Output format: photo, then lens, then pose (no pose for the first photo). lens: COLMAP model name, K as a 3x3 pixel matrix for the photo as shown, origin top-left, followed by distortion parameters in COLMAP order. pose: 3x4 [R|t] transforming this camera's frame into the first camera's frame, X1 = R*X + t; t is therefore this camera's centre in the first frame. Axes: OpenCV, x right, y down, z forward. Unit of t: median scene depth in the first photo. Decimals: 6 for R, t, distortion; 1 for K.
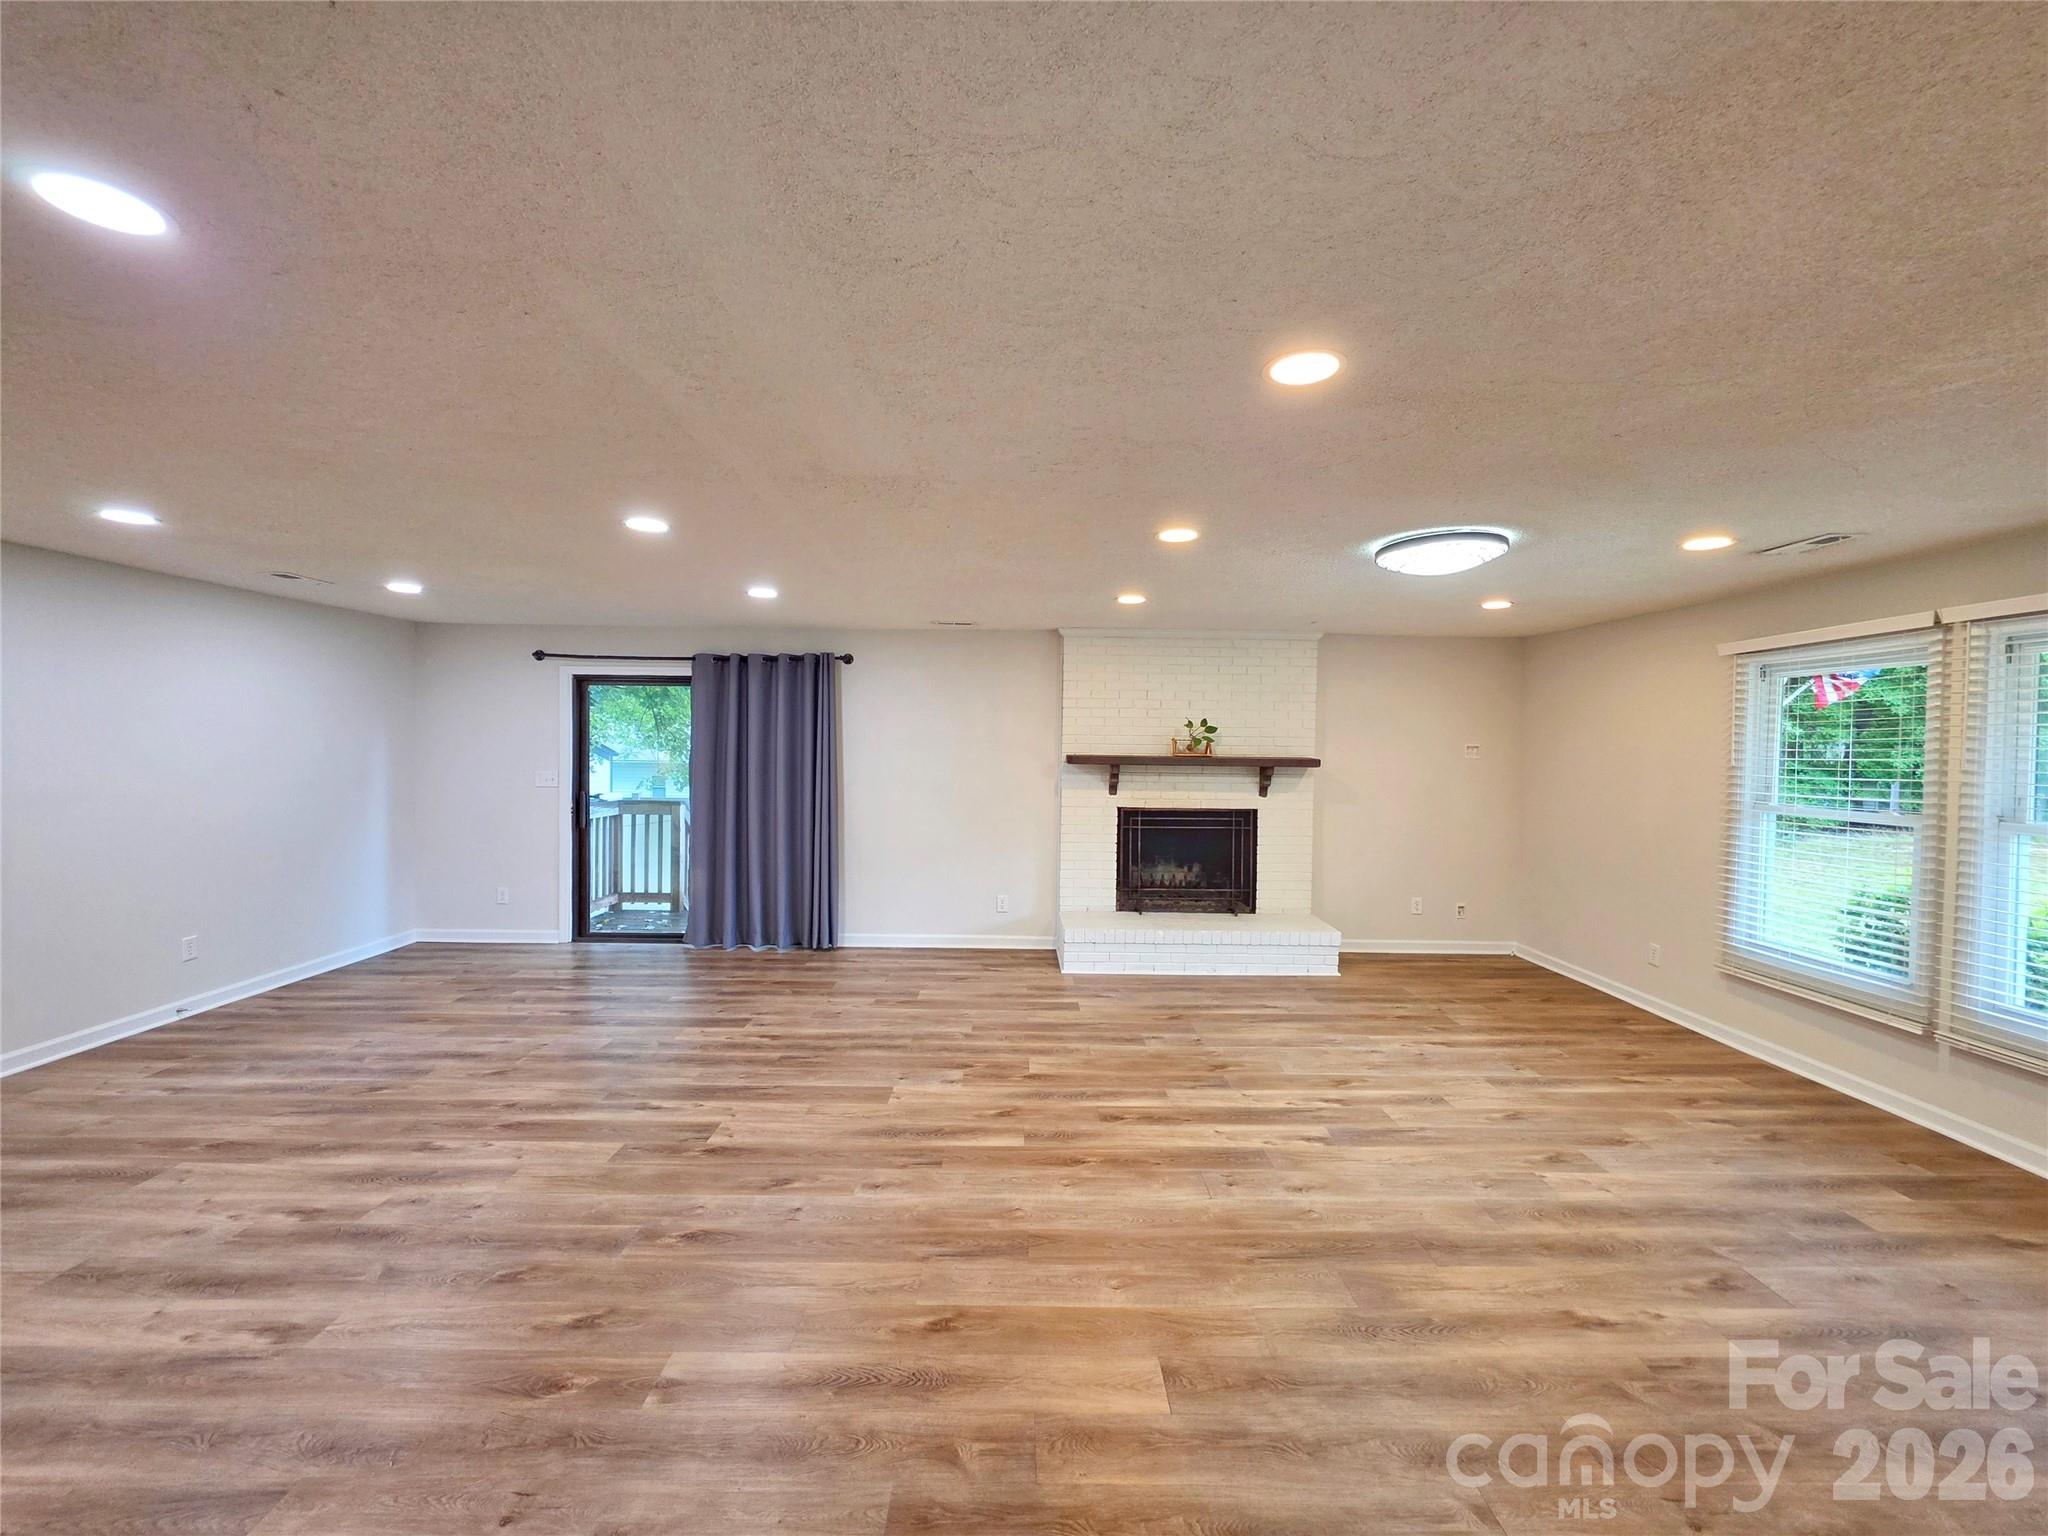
lens RADIAL K [[832.0, 0, 1025.4], [0, 832.0, 763.4], [0, 0, 1]] dist [-0.004380, 0.001340]
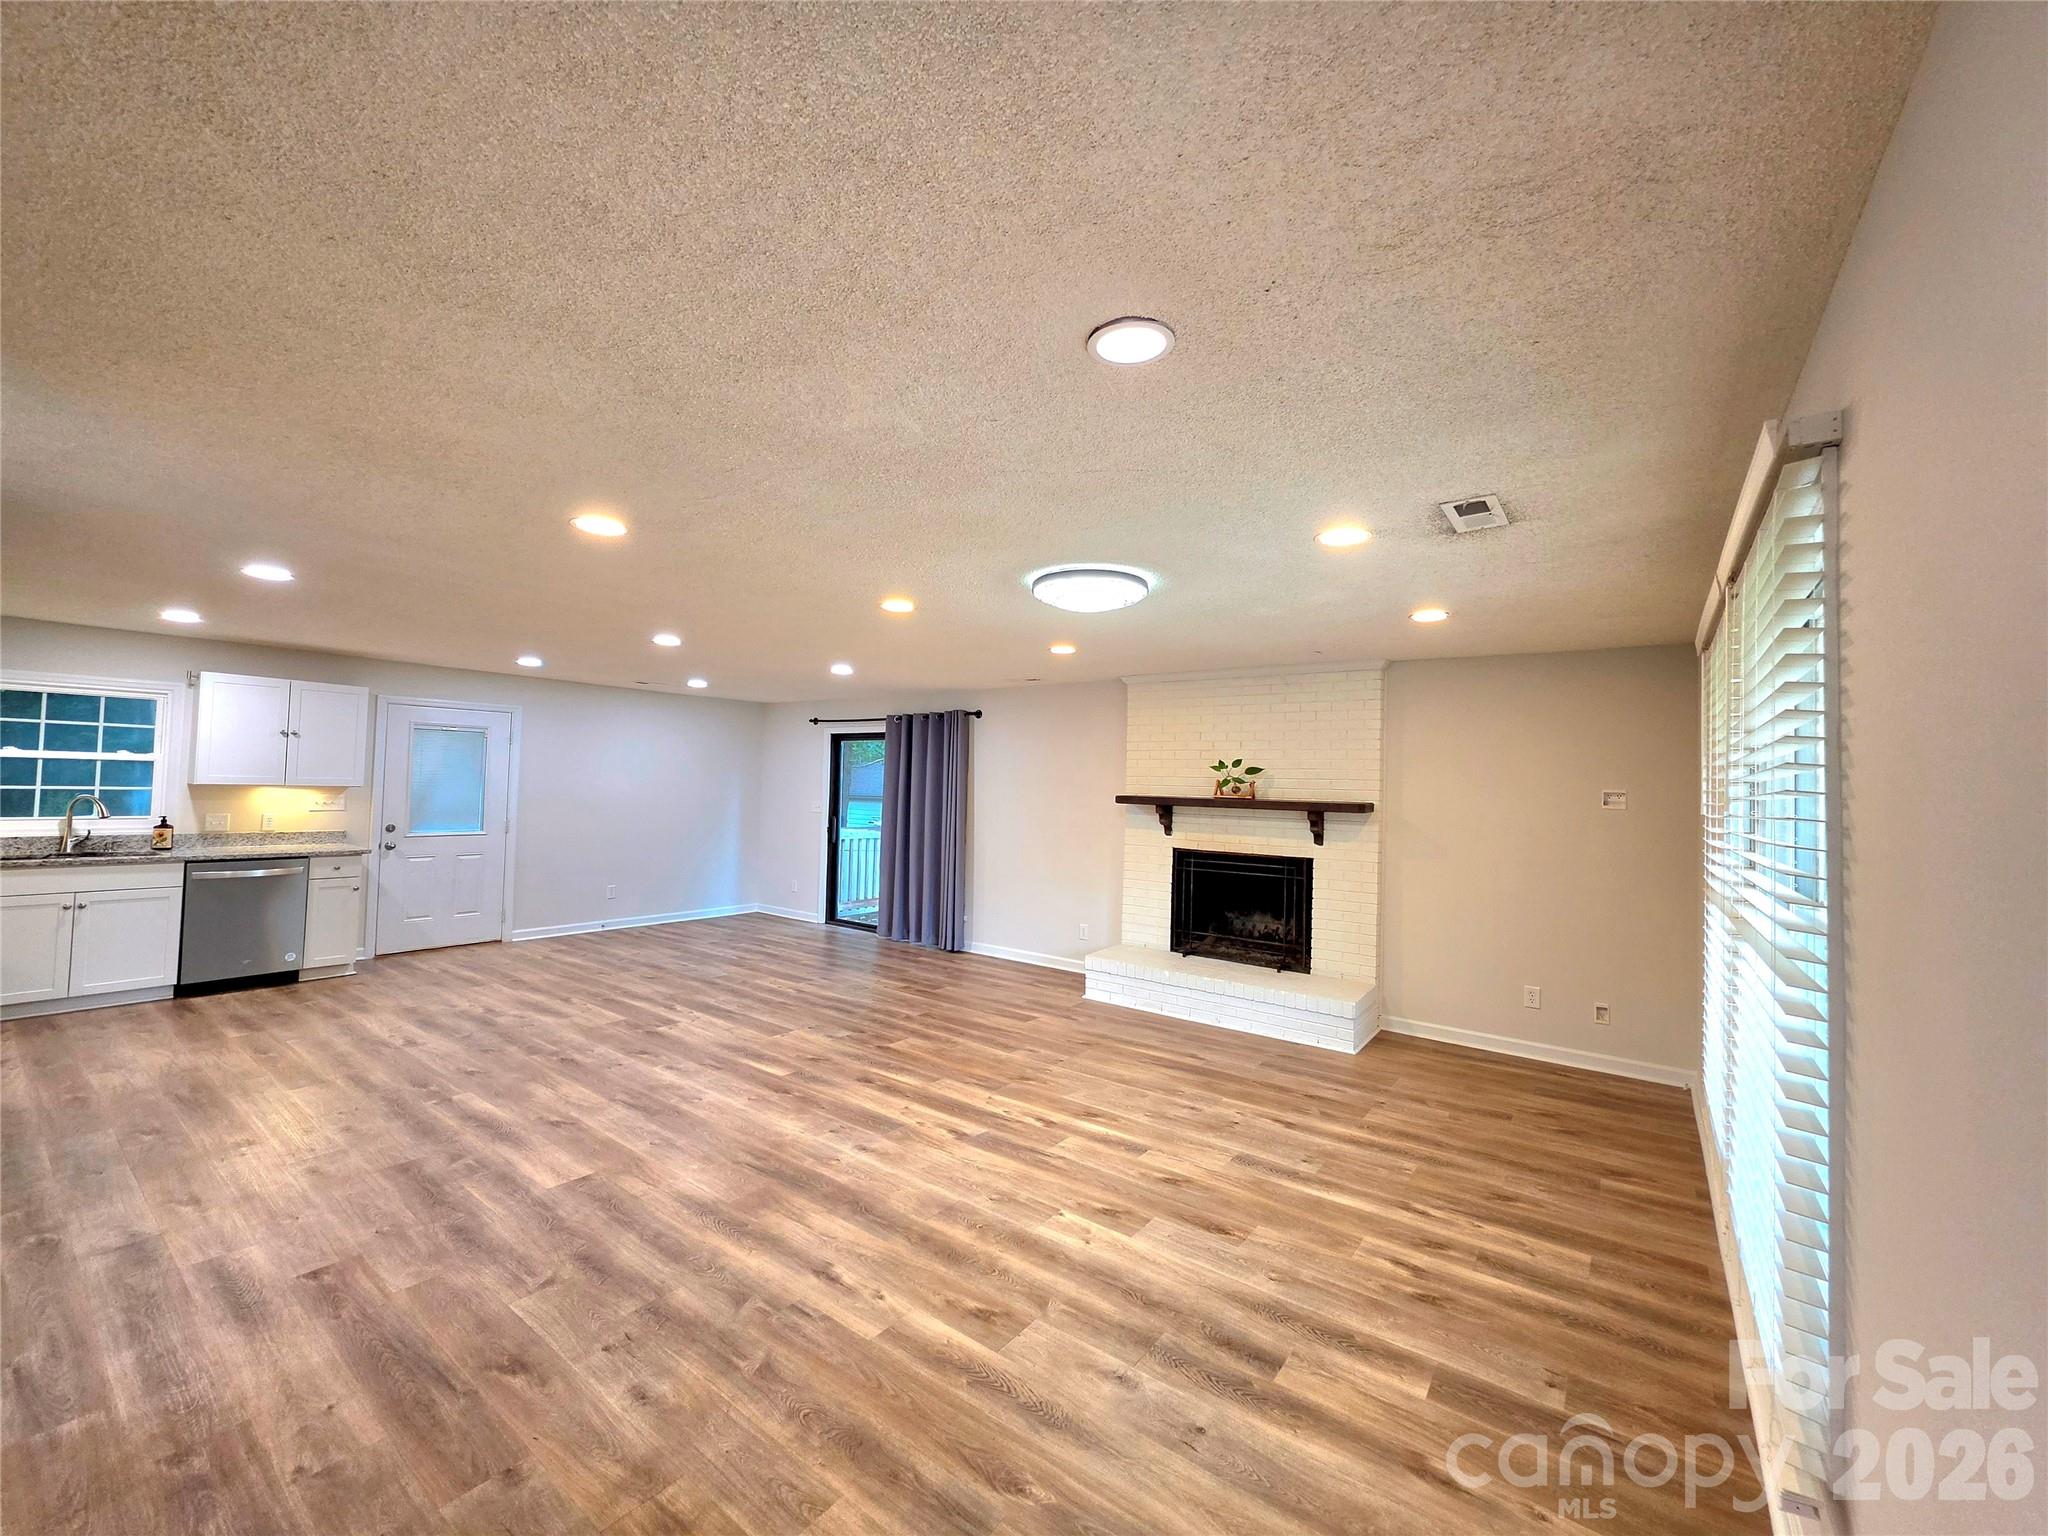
lens RADIAL K [[832.0, 0, 1023.5], [0, 832.0, 764.5], [0, 0, 1]] dist [-0.004380, 0.001340]
pose [[0.789252, -0.007701, -0.614021, 0.839888], [-0.032001, 0.998047, -0.053652, 0.016586], [0.613235, 0.061995, 0.787464, 0.120161]]
